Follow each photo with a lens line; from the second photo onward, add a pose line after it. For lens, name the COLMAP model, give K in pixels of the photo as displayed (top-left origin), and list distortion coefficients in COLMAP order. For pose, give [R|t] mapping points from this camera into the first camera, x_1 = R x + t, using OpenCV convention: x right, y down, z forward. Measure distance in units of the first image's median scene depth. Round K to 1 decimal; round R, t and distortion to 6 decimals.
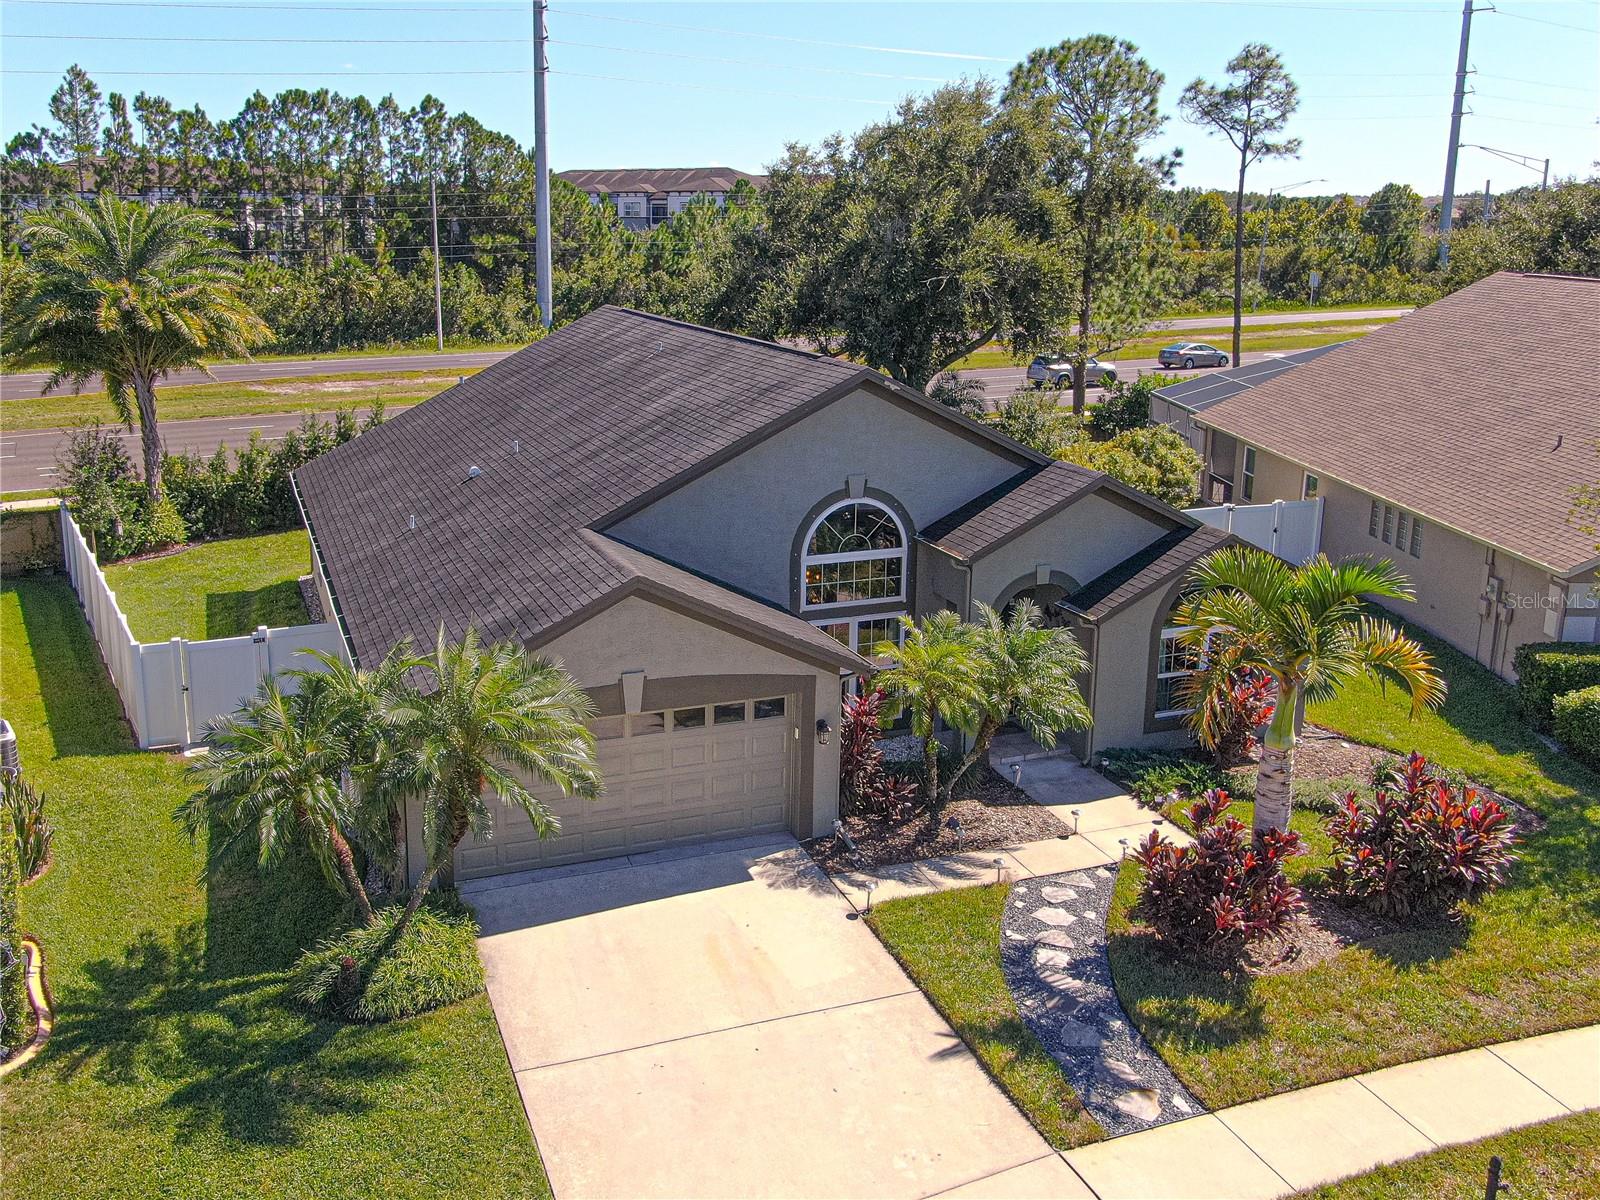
lens RADIAL K [[1712.8, 0, 800.0], [0, 1712.8, 600.0], [0, 0, 1]] dist [0.009157, -0.033773]
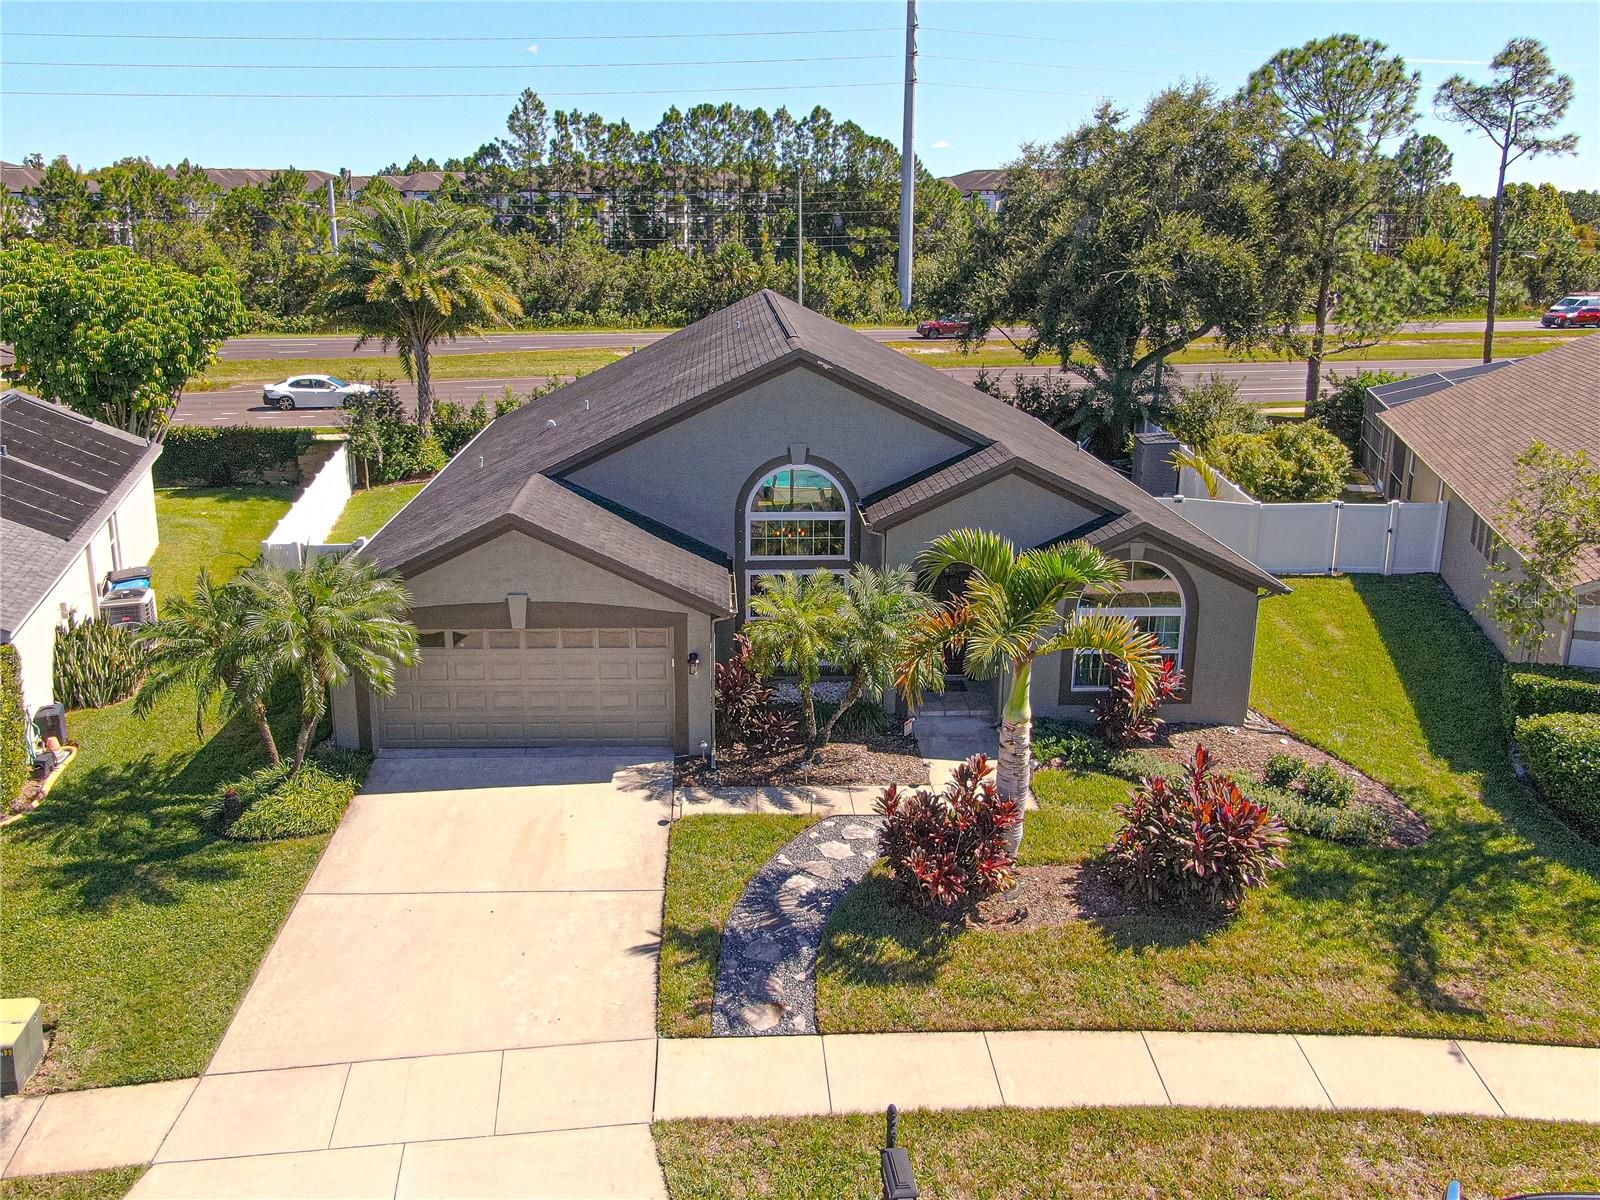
lens RADIAL K [[1548.8, 0, 800.0], [0, 1548.8, 600.0], [0, 0, 1]] dist [-0.033317, 0.018645]
pose [[0.927593, 0.093190, -0.361783, 0.248815], [-0.083700, 0.995612, 0.041853, -0.008167], [0.364096, -0.008541, 0.931322, 0.034153]]
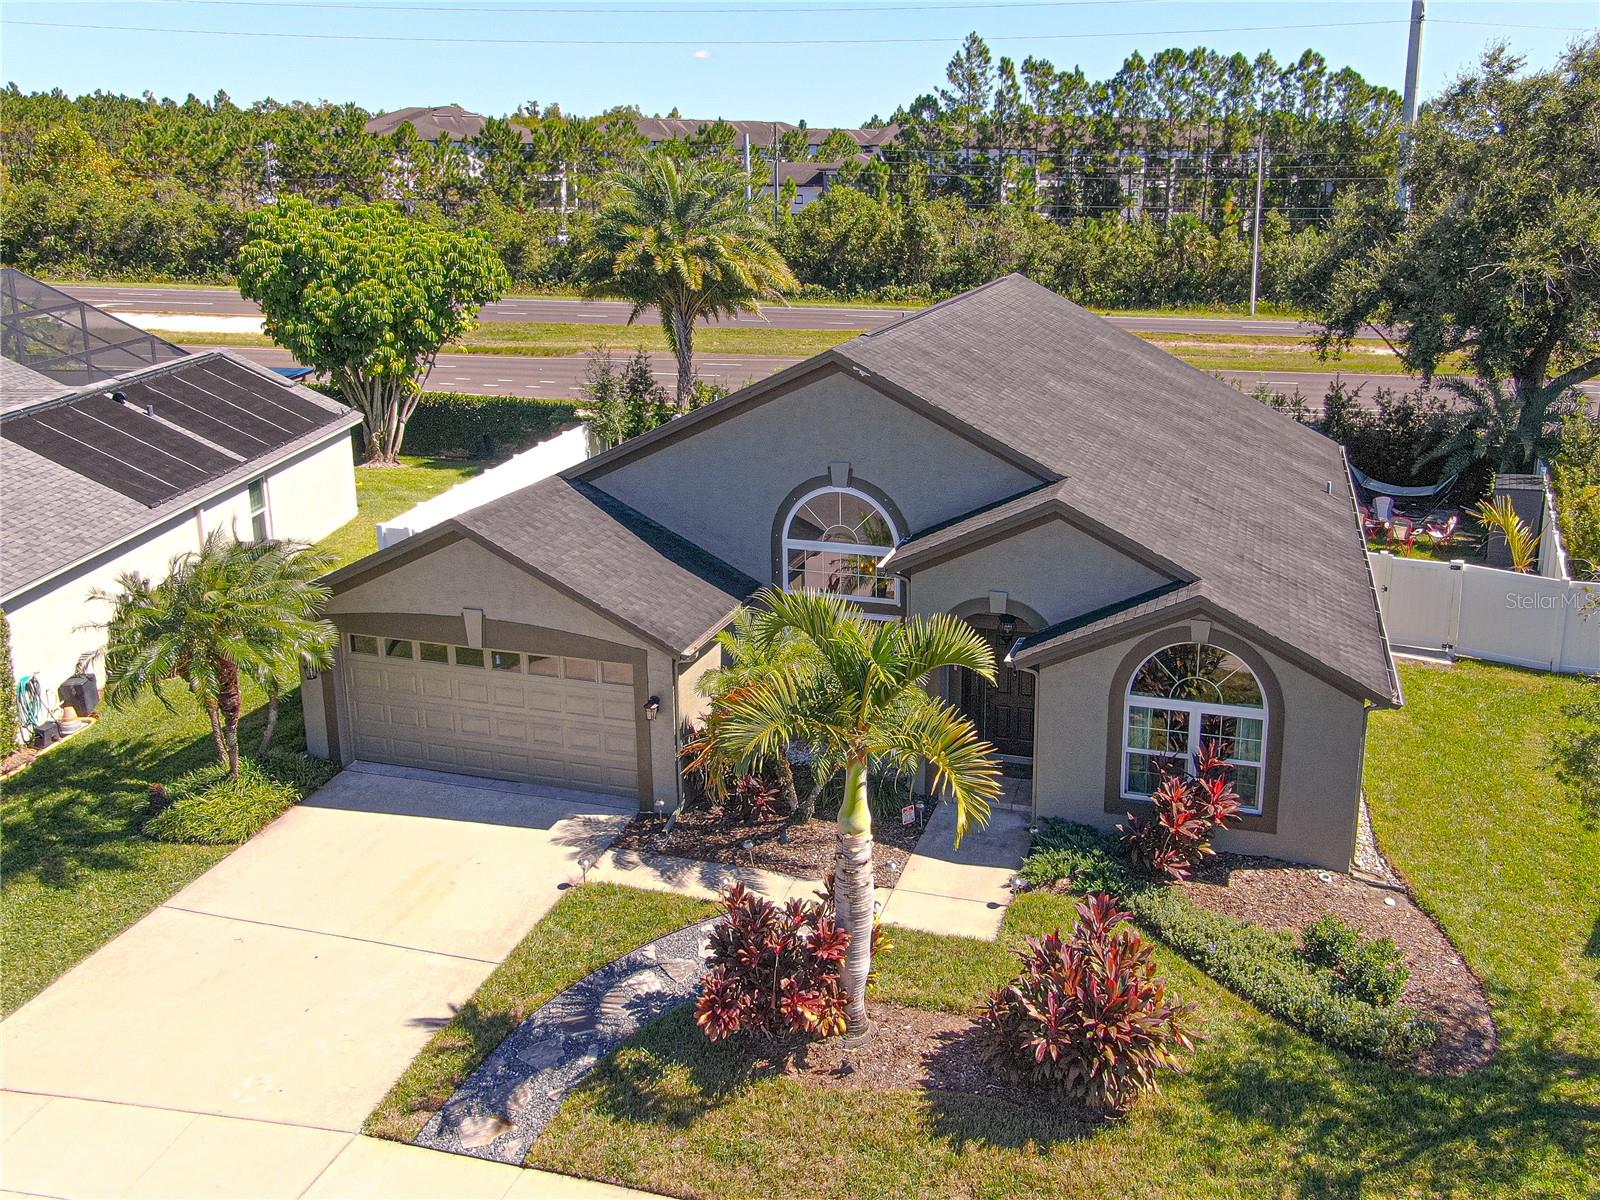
lens RADIAL K [[1734.4, 0, 927.1], [0, 1734.4, 605.2], [0, 0, 1]] dist [0.006941, 0.003521]
pose [[0.744103, 0.177793, -0.643973, 0.425020], [-0.160873, 0.983258, 0.085579, -0.051711], [0.648406, 0.039918, 0.760247, 0.185314]]
